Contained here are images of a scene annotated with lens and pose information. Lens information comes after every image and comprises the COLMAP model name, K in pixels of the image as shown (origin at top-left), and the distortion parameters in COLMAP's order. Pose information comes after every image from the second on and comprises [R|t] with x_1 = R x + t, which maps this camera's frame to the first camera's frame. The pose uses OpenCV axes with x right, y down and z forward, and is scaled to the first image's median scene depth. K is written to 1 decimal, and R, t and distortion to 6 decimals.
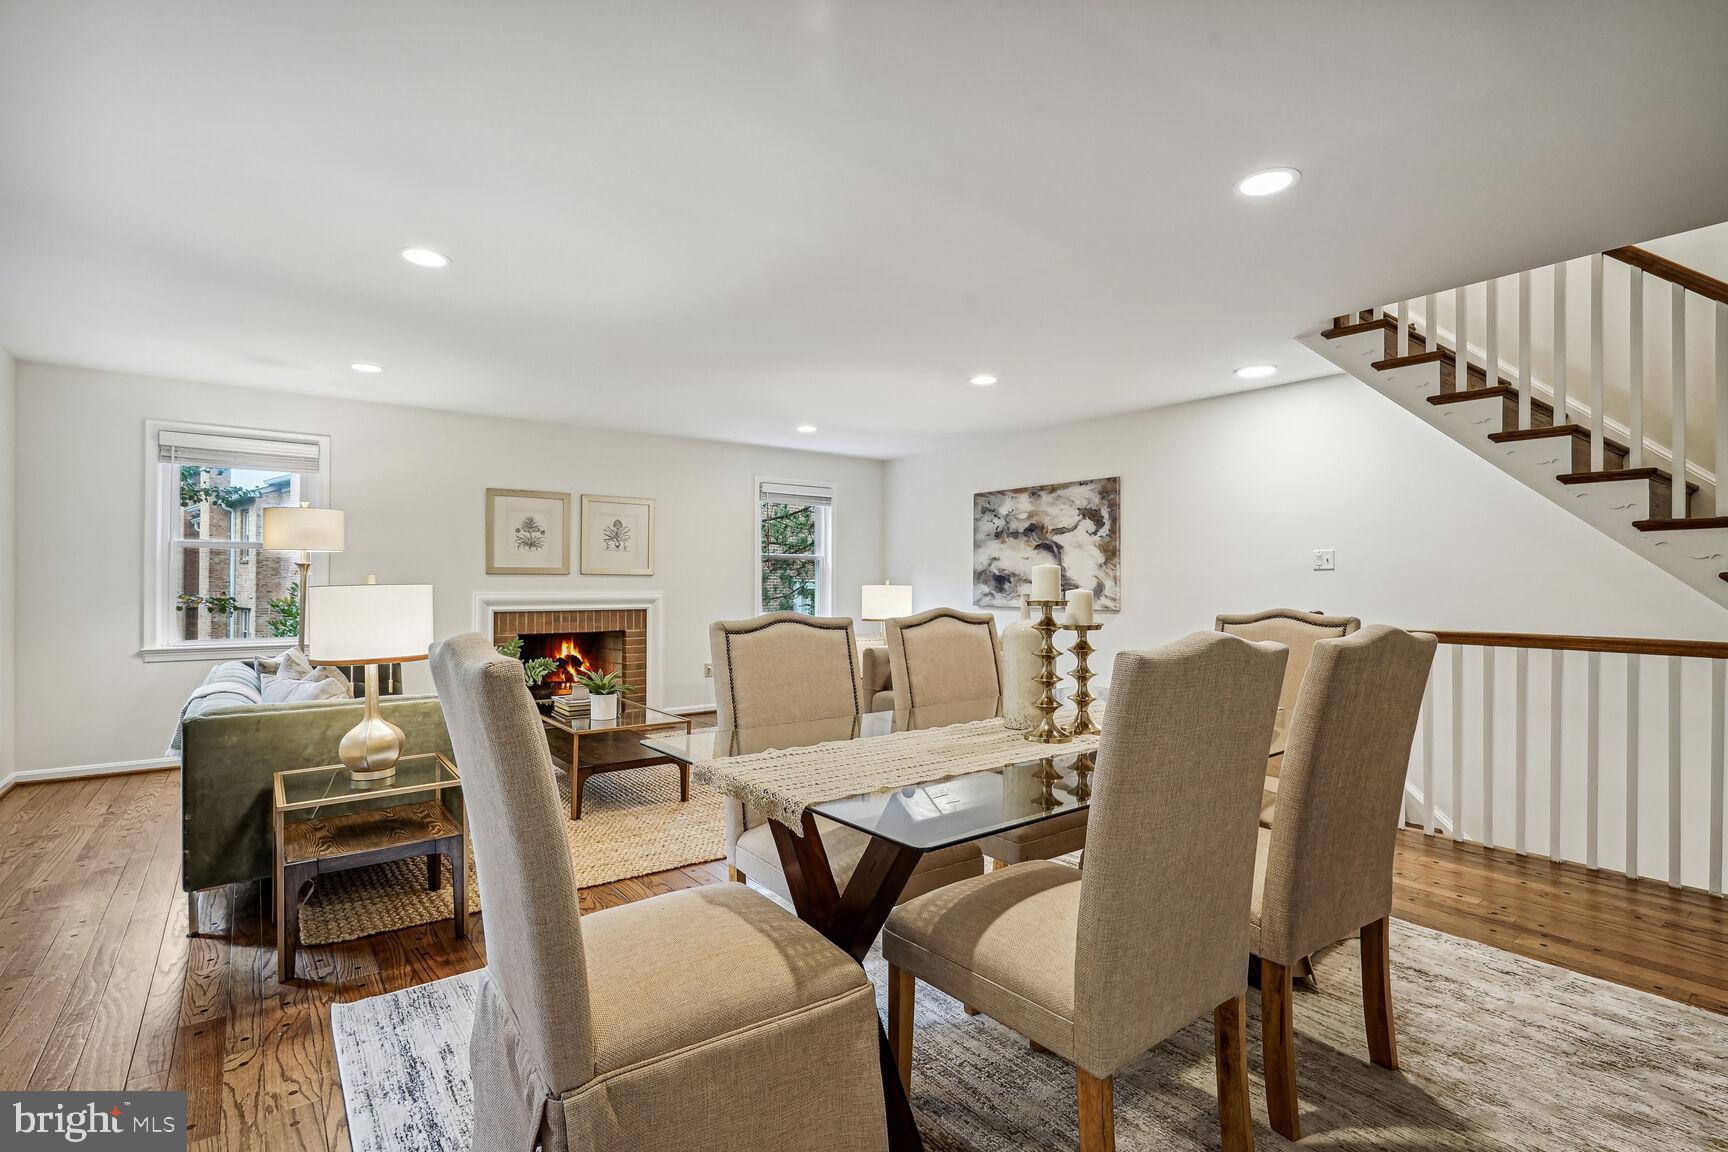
lens RADIAL K [[807.1, 0, 867.5], [0, 807.1, 583.0], [0, 0, 1]] dist [-0.002631, 0.000735]
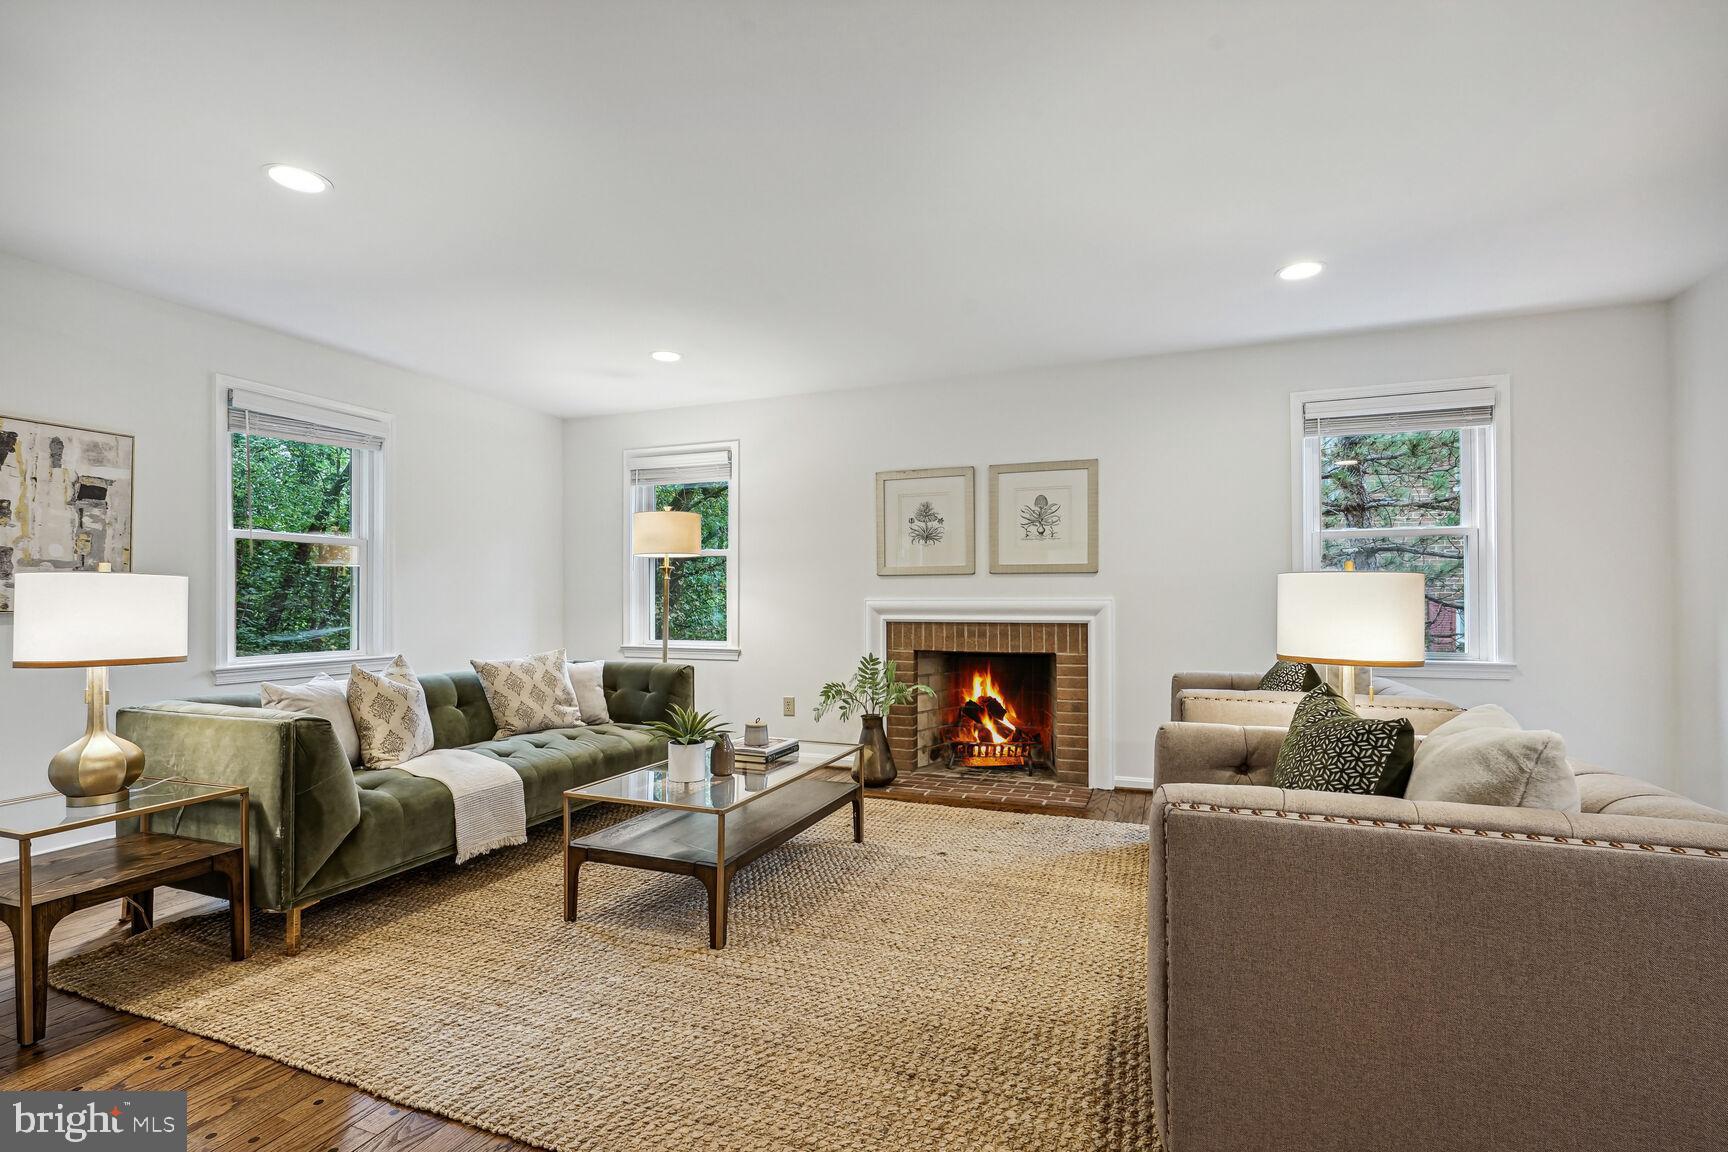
lens RADIAL K [[807.1, 0, 859.5], [0, 807.1, 585.3], [0, 0, 1]] dist [-0.002631, 0.000735]
pose [[0.509023, -0.018302, -0.860559, 0.217597], [0.004667, 0.999818, -0.018503, 0.012777], [0.860740, 0.005402, 0.509015, 0.516379]]
